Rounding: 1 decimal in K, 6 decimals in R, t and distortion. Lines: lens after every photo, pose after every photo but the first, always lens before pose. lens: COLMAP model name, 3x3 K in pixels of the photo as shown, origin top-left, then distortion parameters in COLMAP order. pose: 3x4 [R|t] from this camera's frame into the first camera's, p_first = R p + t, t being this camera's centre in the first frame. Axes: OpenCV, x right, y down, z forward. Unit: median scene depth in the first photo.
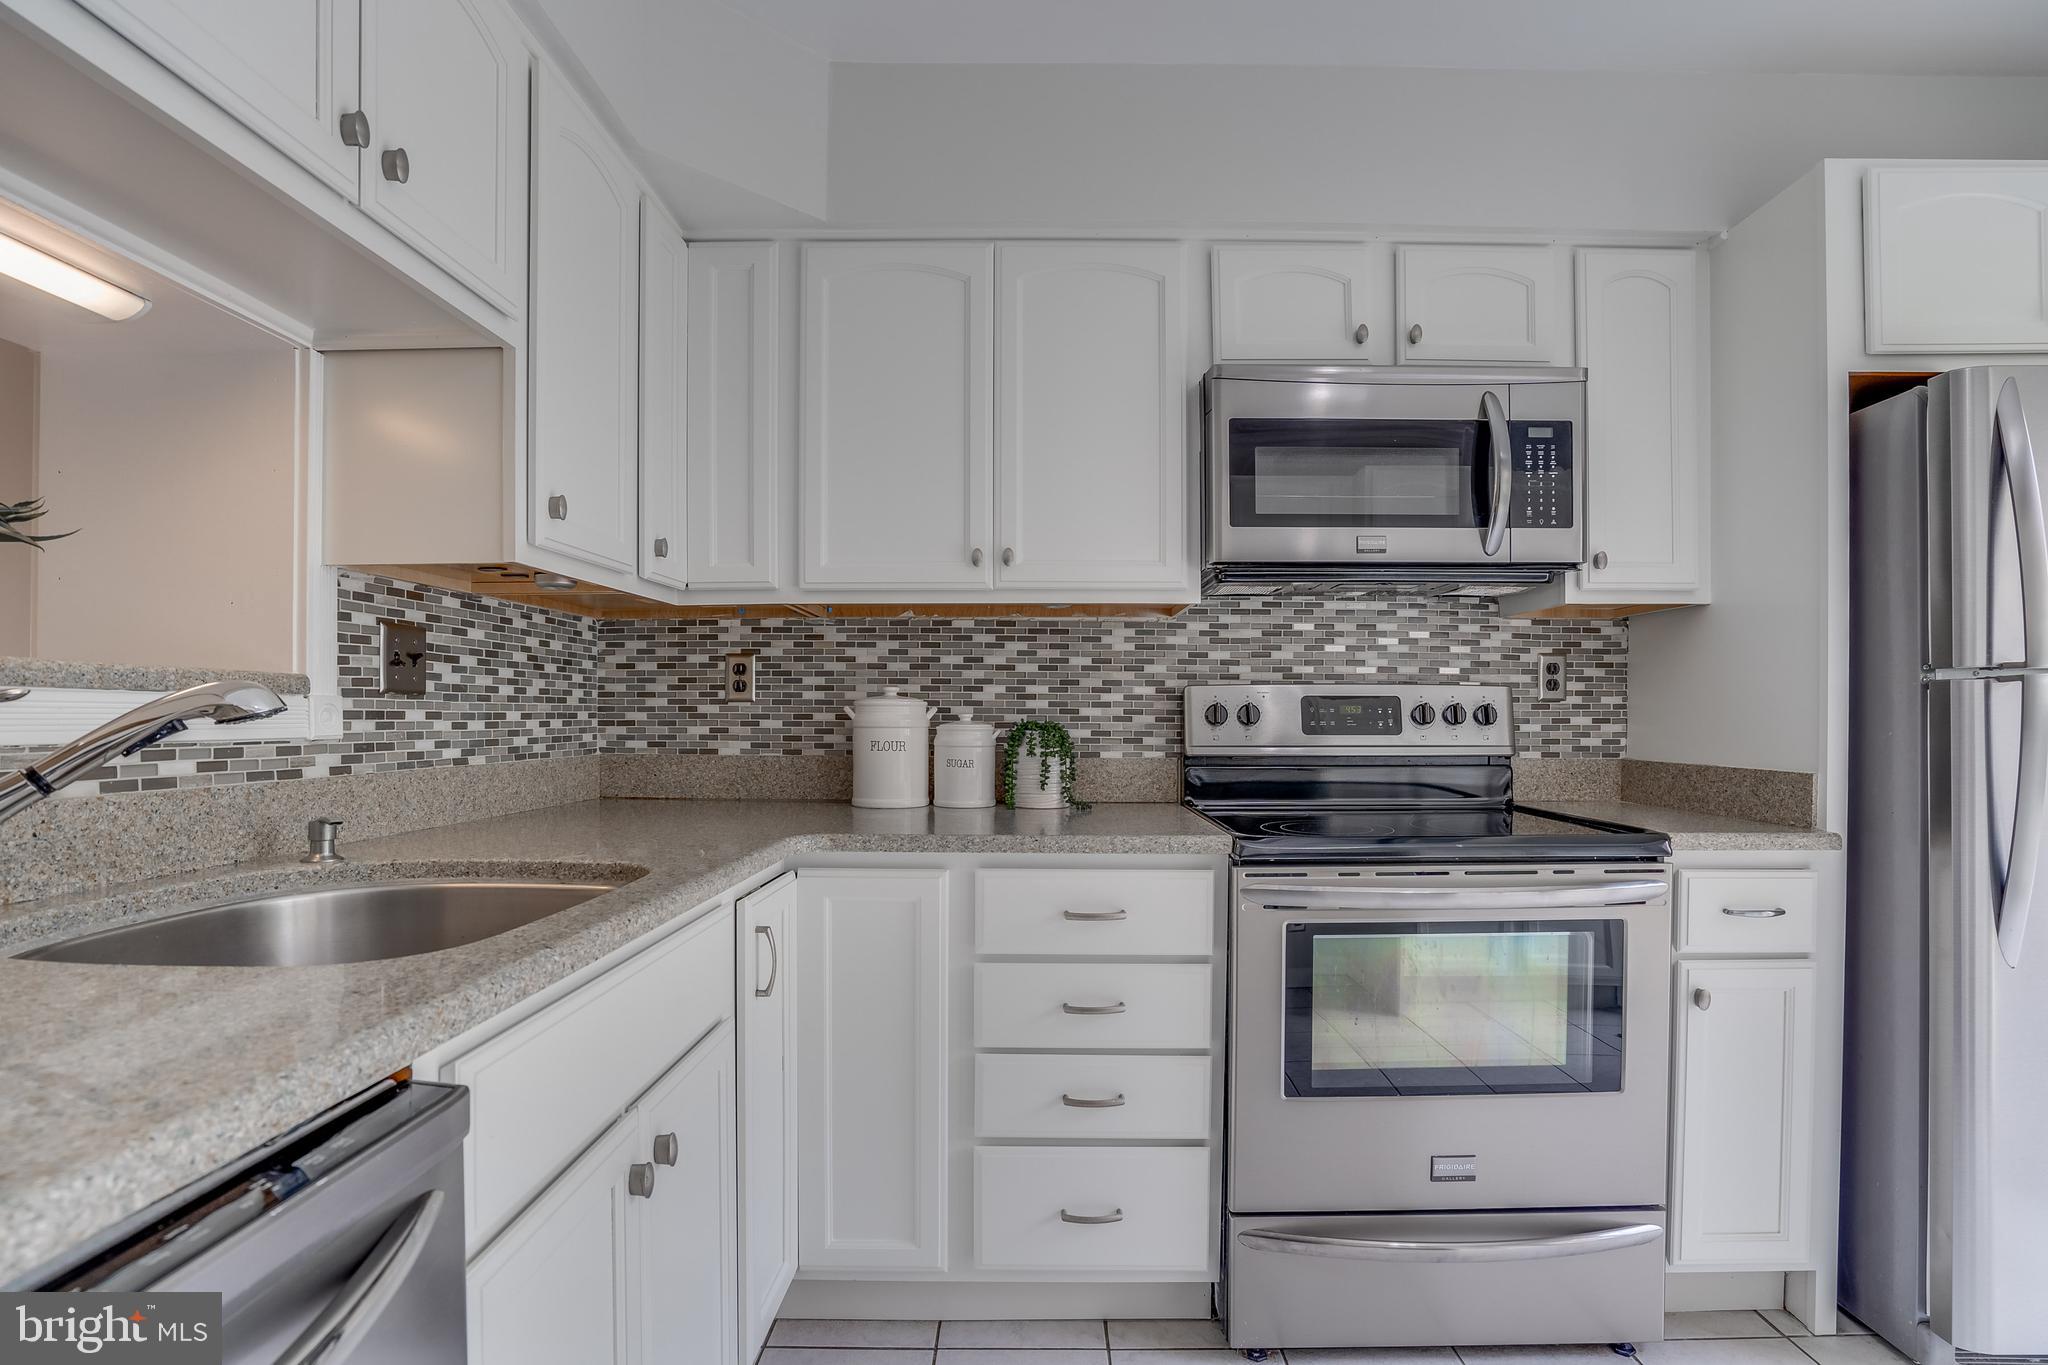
lens RADIAL K [[1022.2, 0, 975.4], [0, 1022.2, 733.4], [0, 0, 1]] dist [-0.046450, 0.014610]
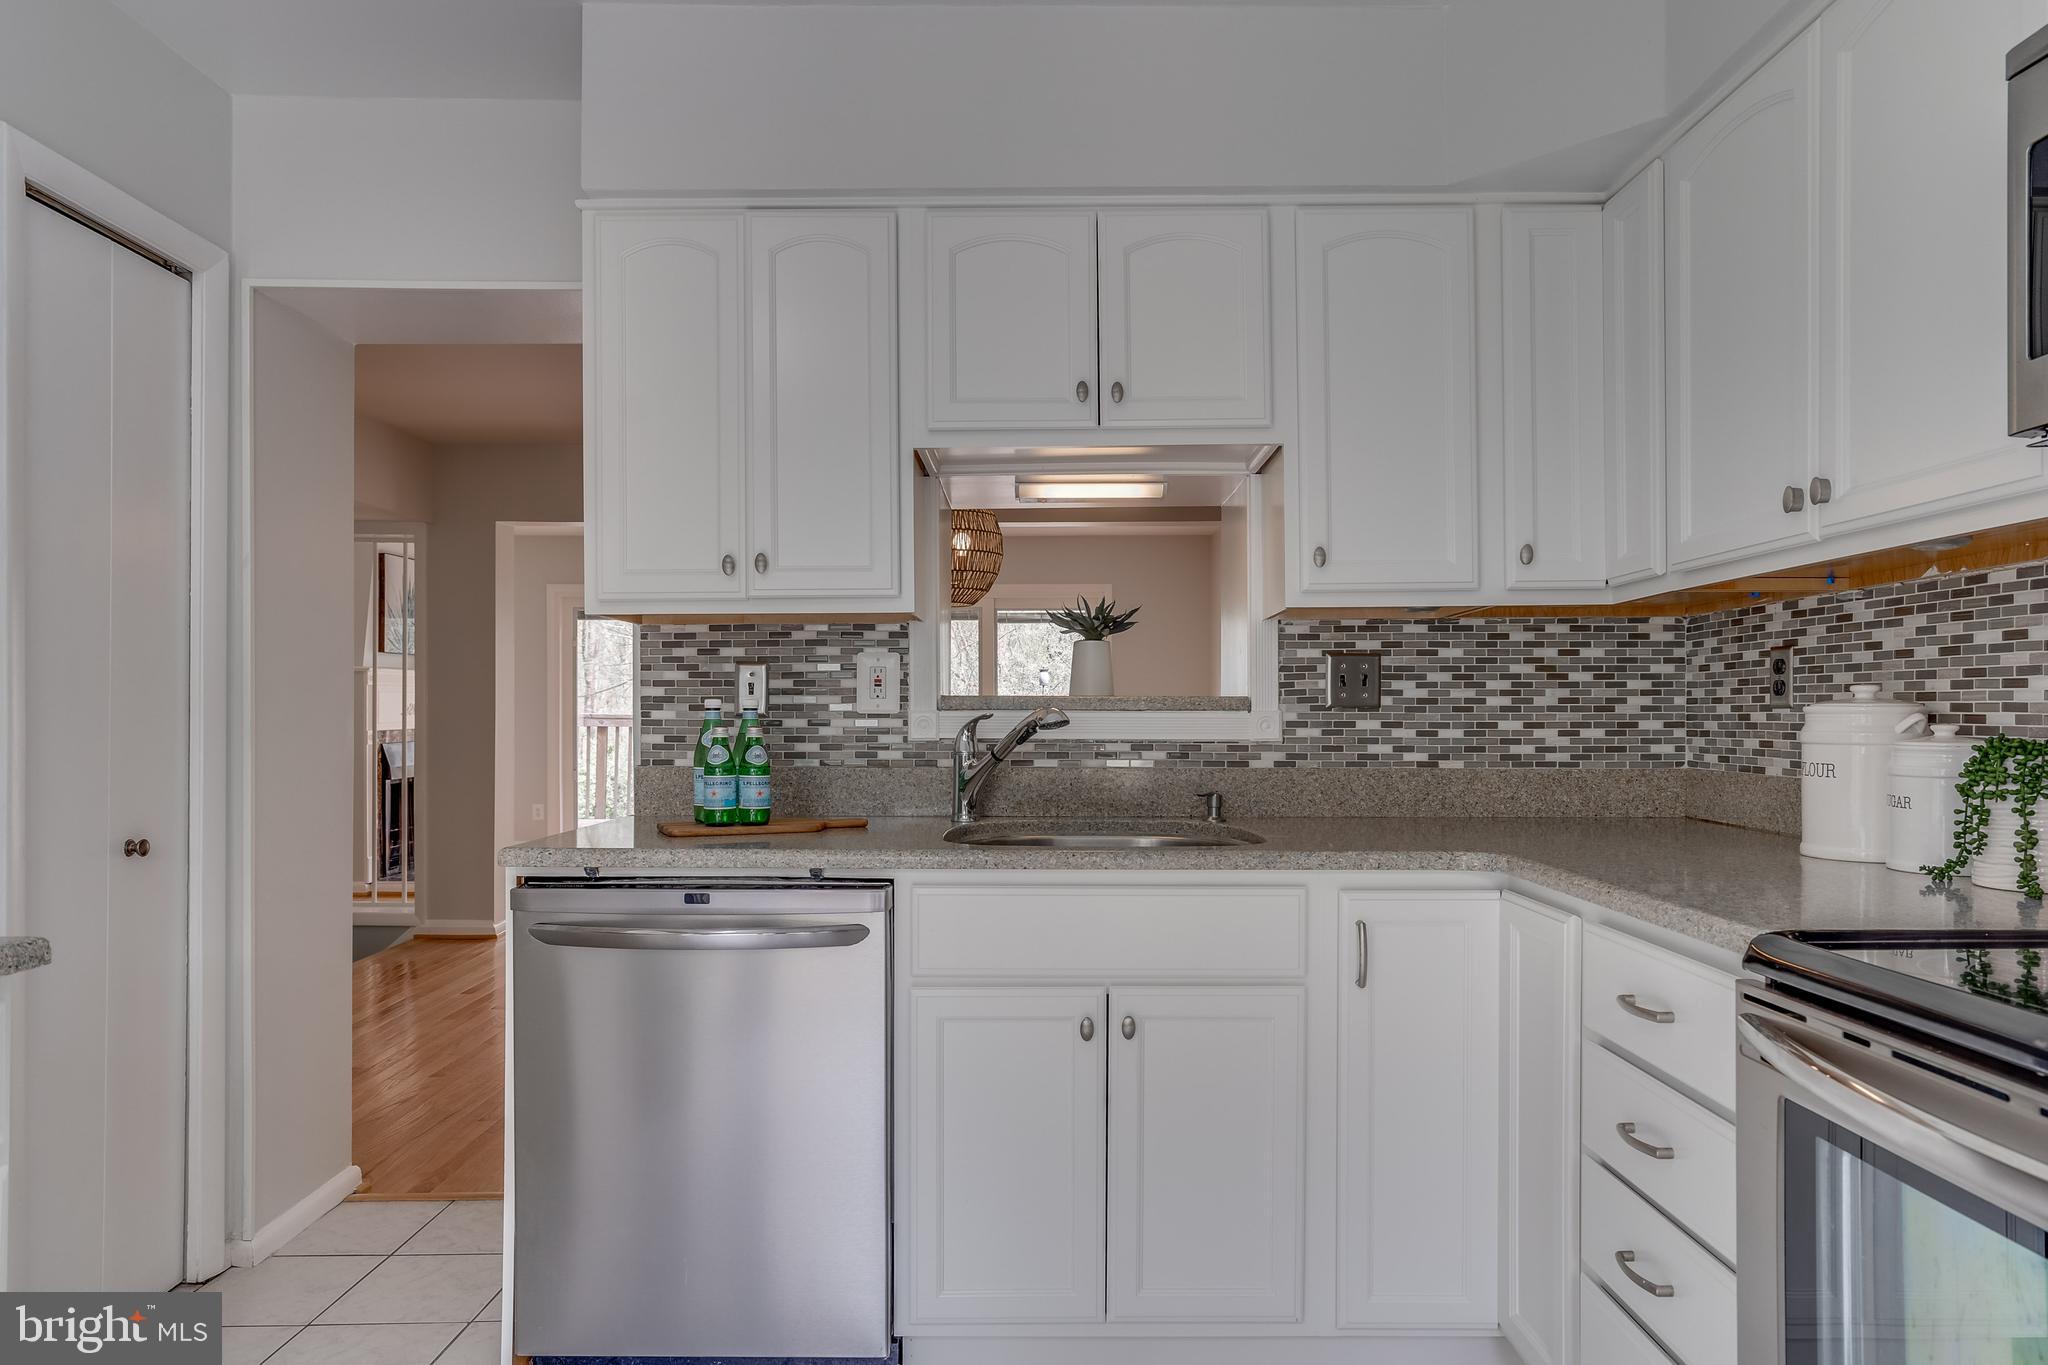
lens RADIAL K [[1248.3, 0, 1010.9], [0, 1248.3, 695.5], [0, 0, 1]] dist [0.021889, 0.001653]
pose [[0.014565, -0.019818, -0.999698, 1.273179], [-0.017018, 0.999654, -0.020065, -0.019566], [0.999749, 0.017305, 0.014223, 0.691945]]
